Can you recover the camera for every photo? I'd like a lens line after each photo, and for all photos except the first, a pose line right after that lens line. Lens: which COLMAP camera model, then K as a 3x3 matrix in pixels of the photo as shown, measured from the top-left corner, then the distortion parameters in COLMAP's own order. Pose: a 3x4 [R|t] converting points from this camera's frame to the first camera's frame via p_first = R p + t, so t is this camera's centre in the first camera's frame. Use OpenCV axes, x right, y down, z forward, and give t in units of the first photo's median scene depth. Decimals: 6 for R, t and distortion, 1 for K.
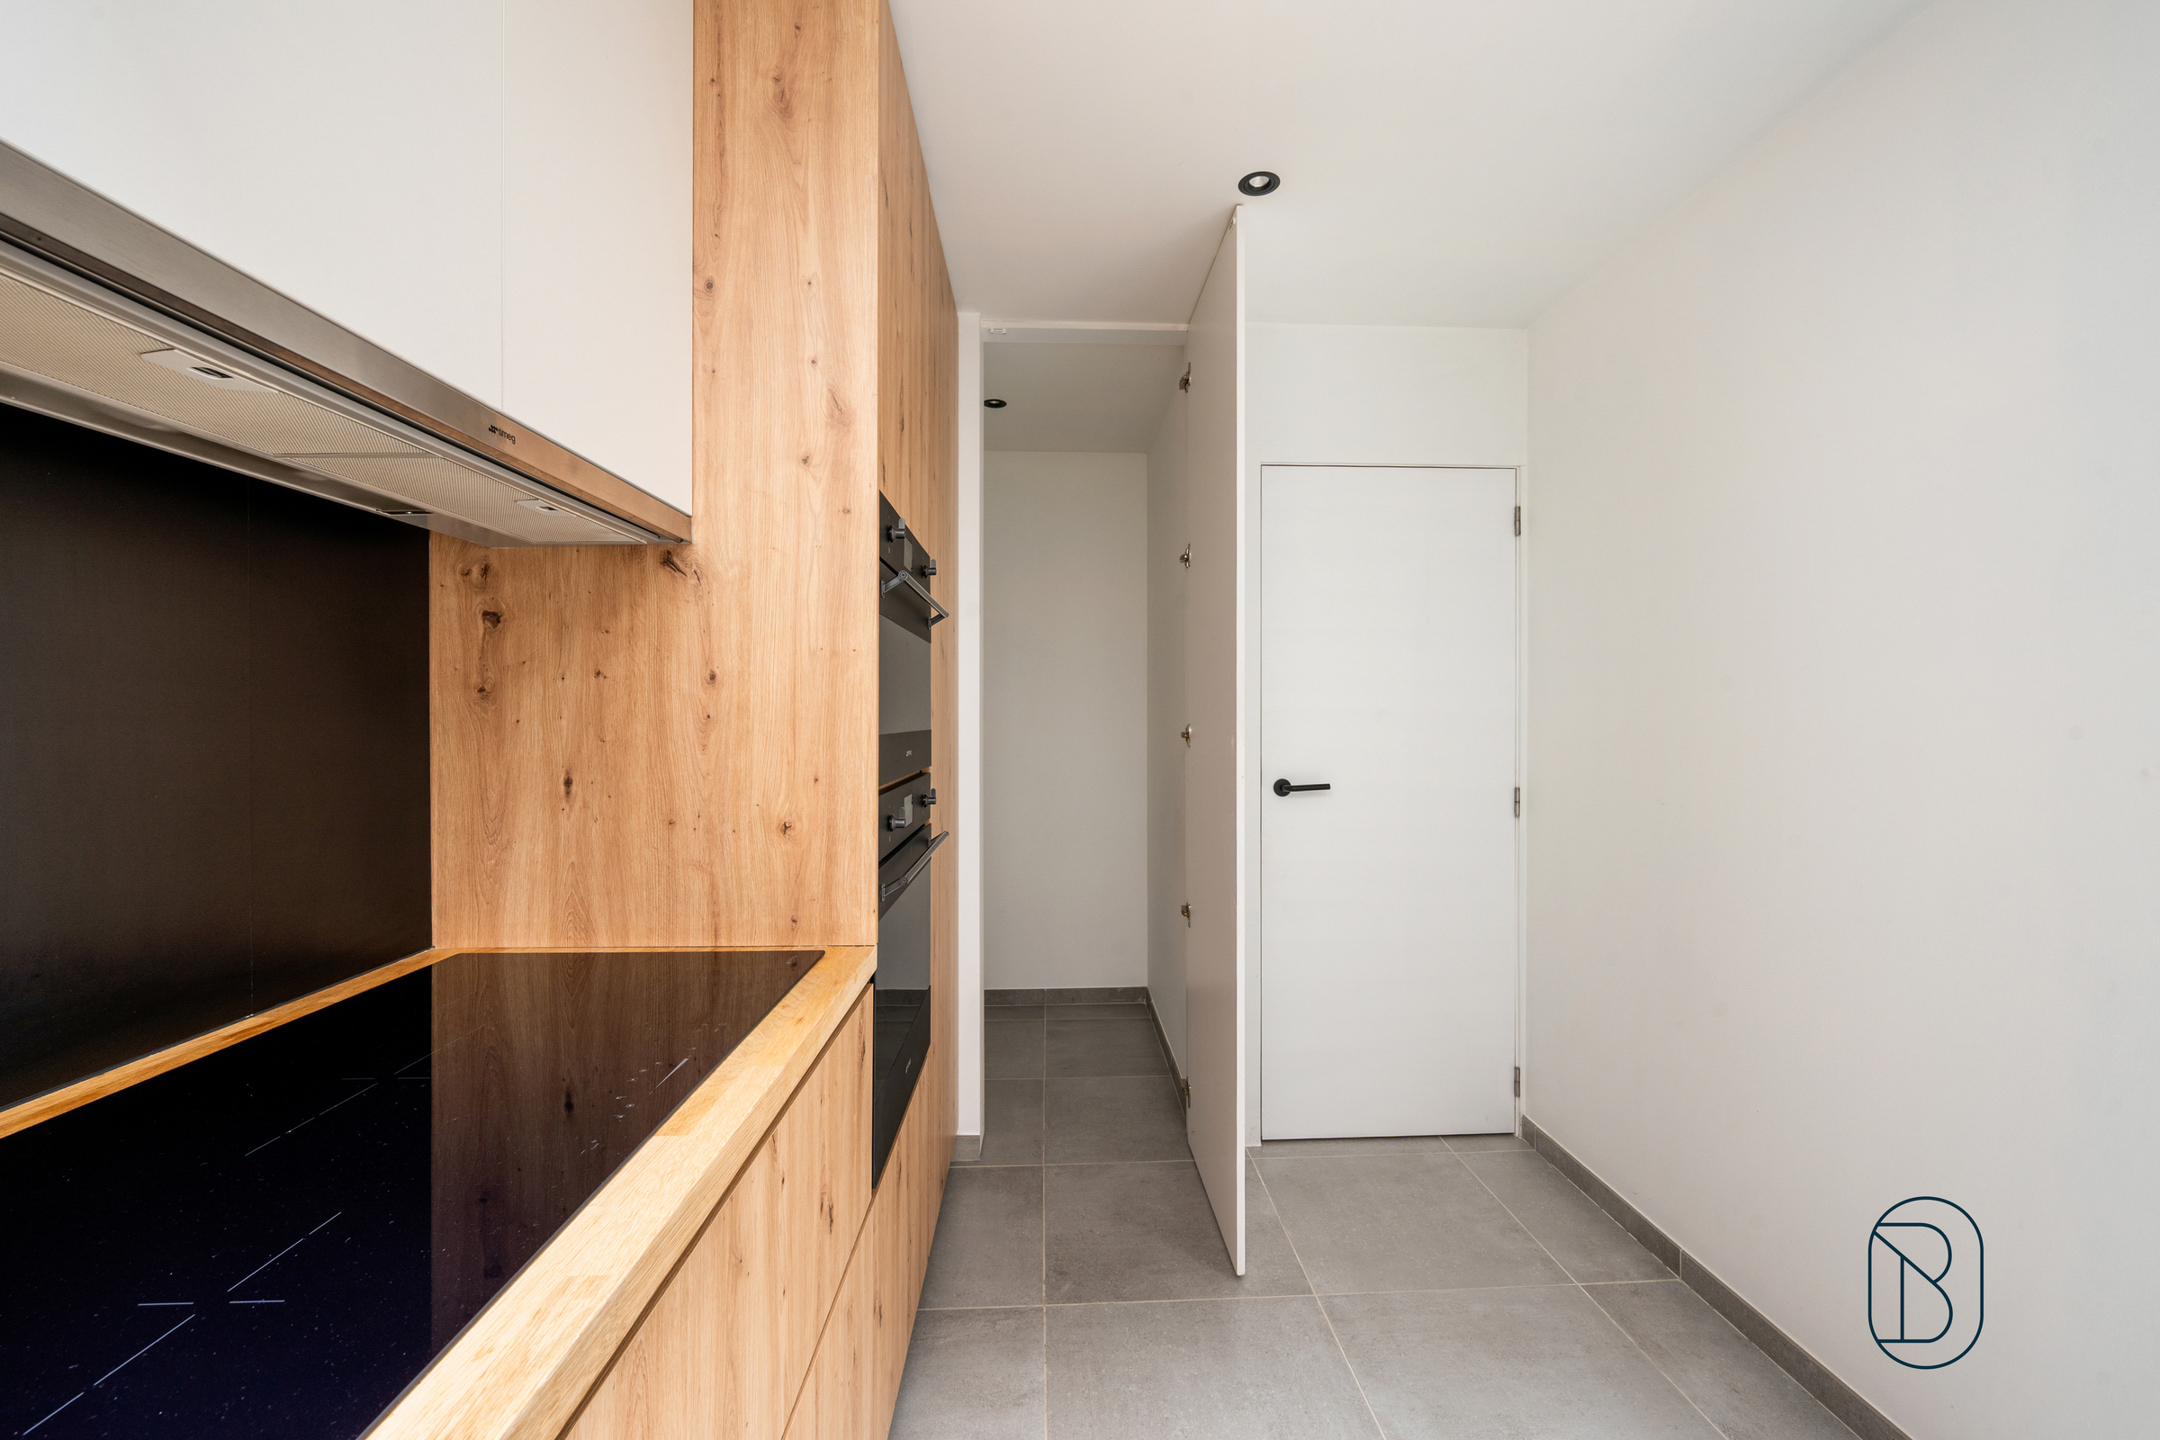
lens RADIAL K [[885.6, 0, 1084.8], [0, 885.6, 718.4], [0, 0, 1]] dist [-0.000466, -0.000071]
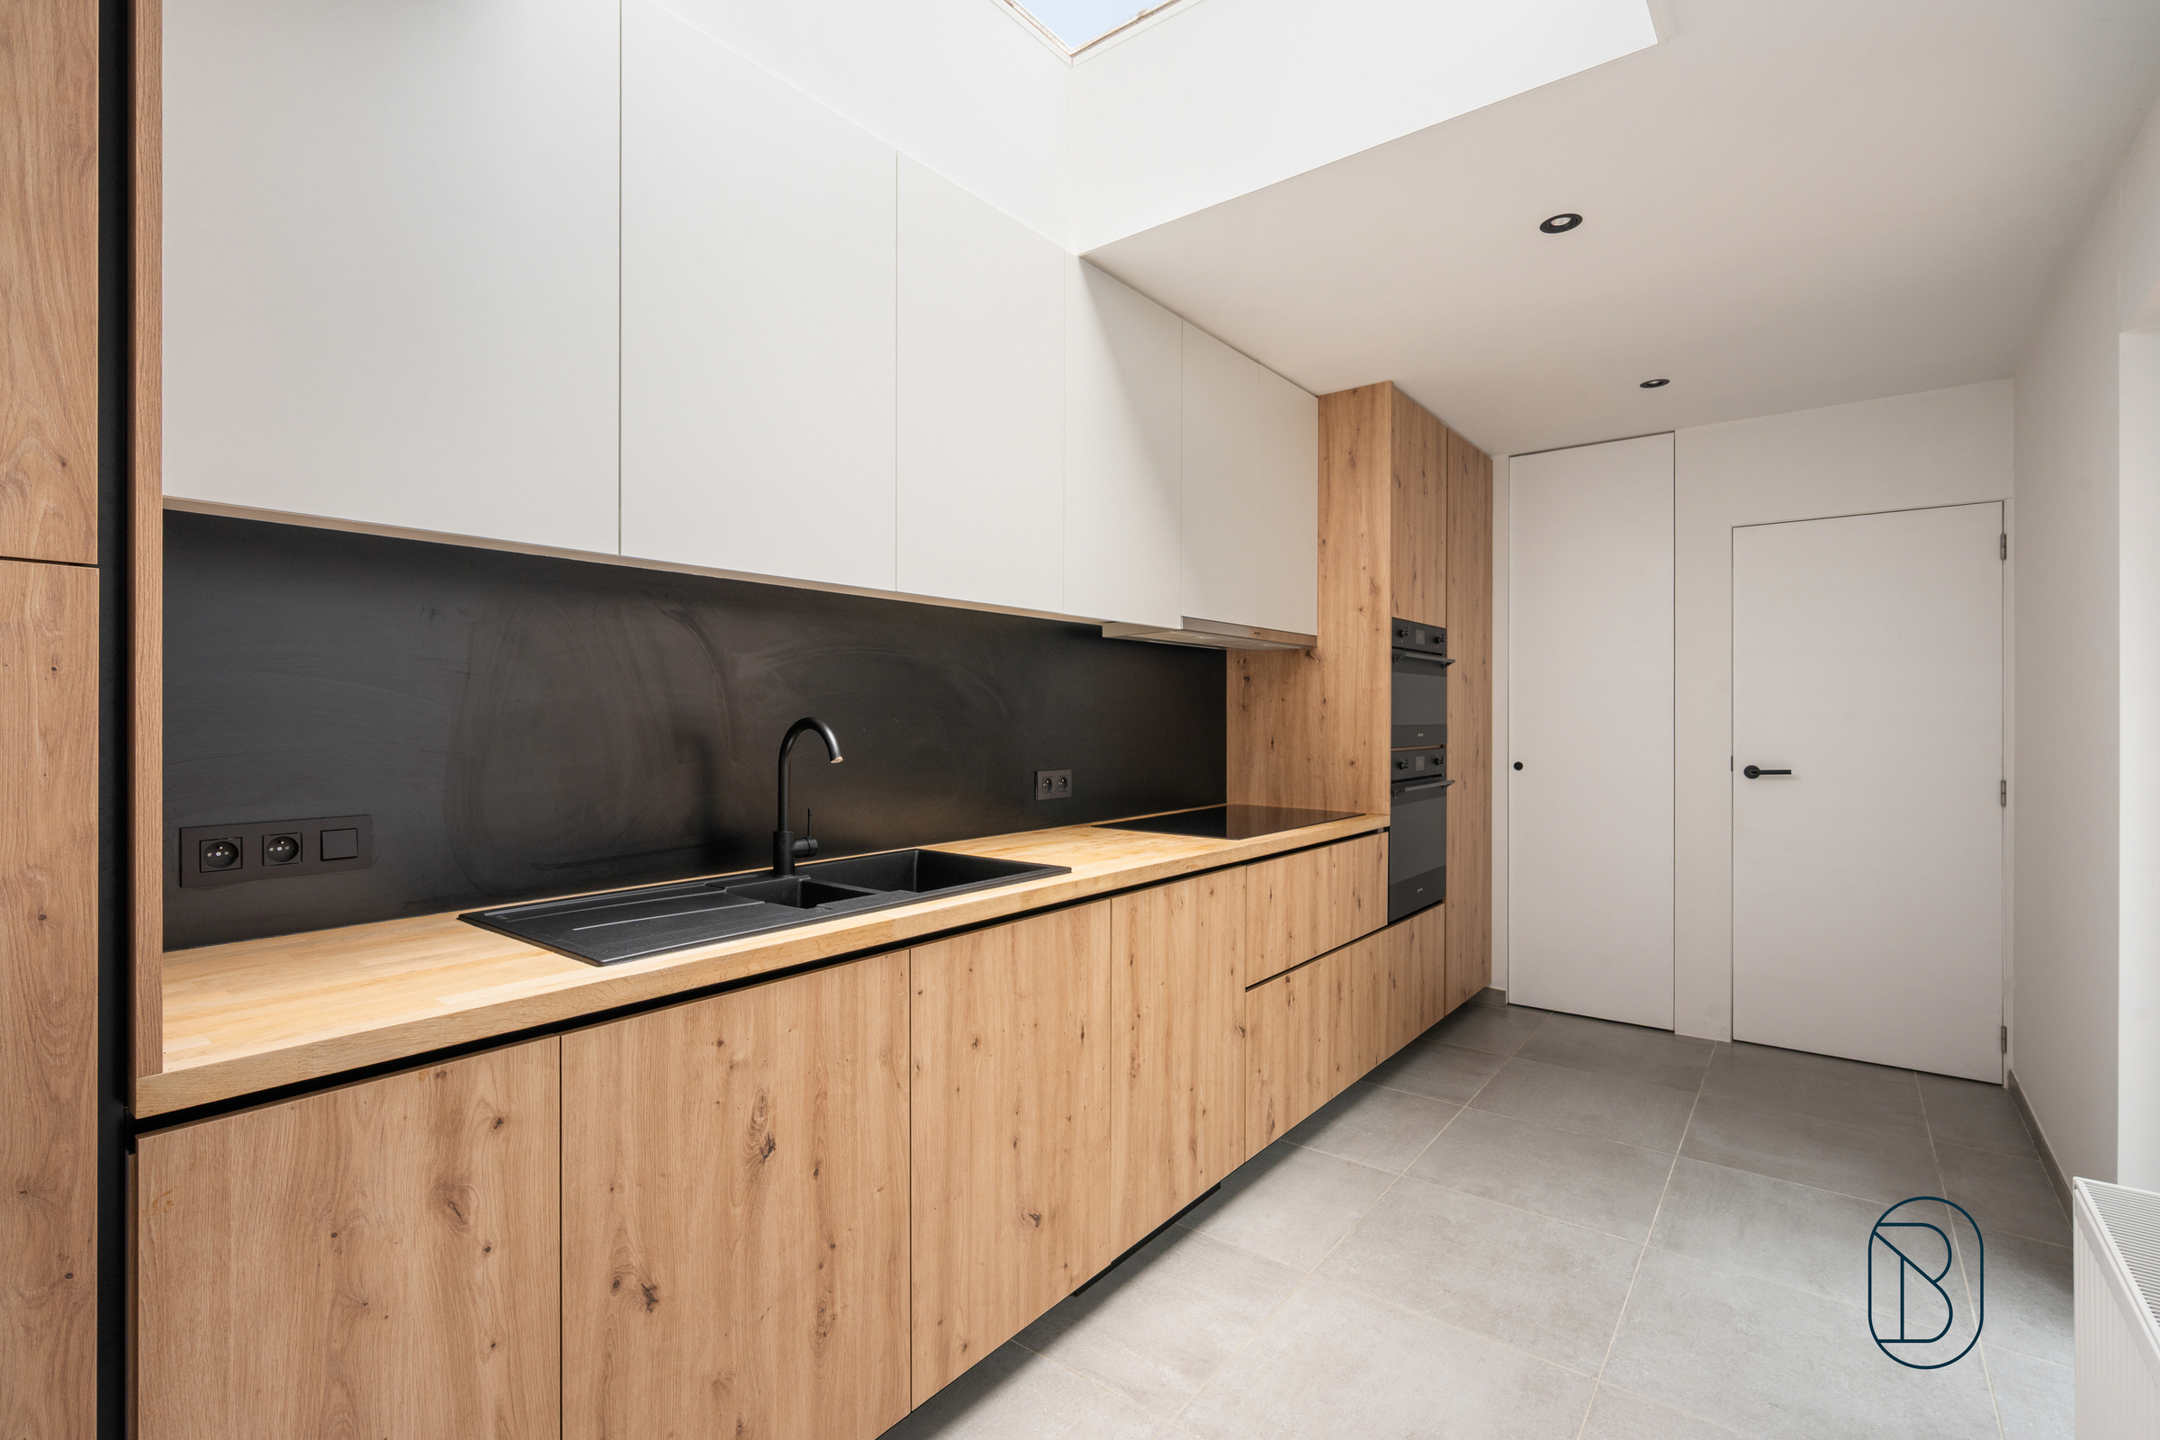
lens RADIAL K [[1001.0, 0, 1082.0], [0, 1001.0, 717.8], [0, 0, 1]] dist [-0.000888, 0.000194]
pose [[0.762508, 0.003498, -0.646970, 0.860852], [-0.003681, 0.999993, 0.001068, 0.000453], [0.646969, 0.001567, 0.762515, -1.548555]]
